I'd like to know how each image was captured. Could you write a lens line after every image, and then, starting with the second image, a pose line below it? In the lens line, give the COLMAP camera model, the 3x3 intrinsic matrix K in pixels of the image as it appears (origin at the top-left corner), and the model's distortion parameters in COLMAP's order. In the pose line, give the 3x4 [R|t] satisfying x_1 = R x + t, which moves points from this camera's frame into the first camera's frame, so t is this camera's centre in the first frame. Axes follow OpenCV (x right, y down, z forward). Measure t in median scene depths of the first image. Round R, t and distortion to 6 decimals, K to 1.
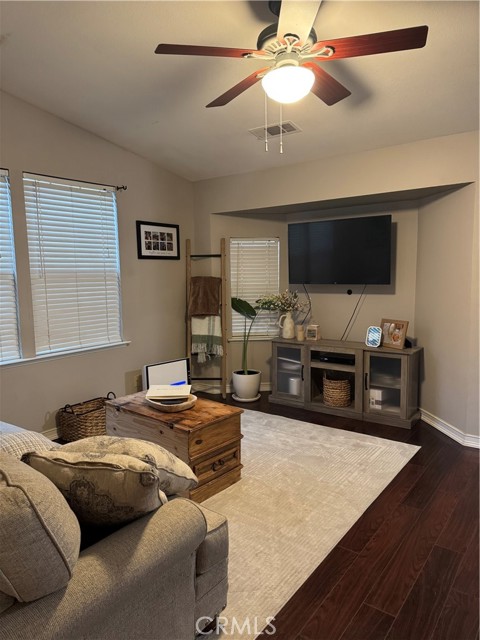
lens RADIAL K [[442.4, 0, 240.1], [0, 442.4, 322.1], [0, 0, 1]] dist [0.005156, -0.001413]
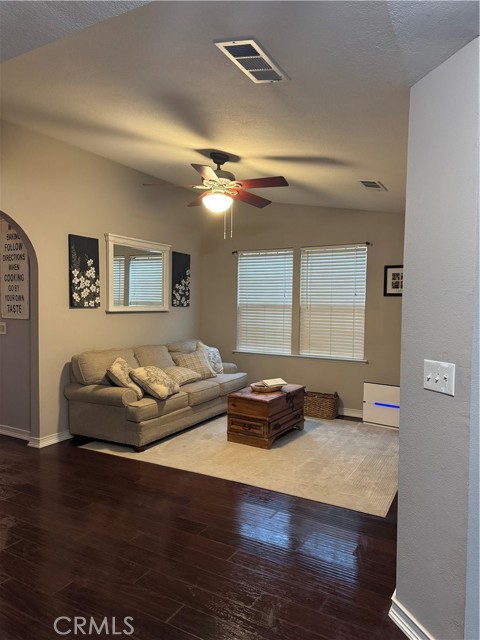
lens RADIAL K [[442.4, 0, 239.6], [0, 442.4, 319.1], [0, 0, 1]] dist [0.005156, -0.001413]
pose [[0.125567, 0.052457, -0.990697, 1.057228], [-0.125018, 0.991477, 0.036652, -0.082957], [0.984177, 0.119253, 0.131054, 0.503357]]
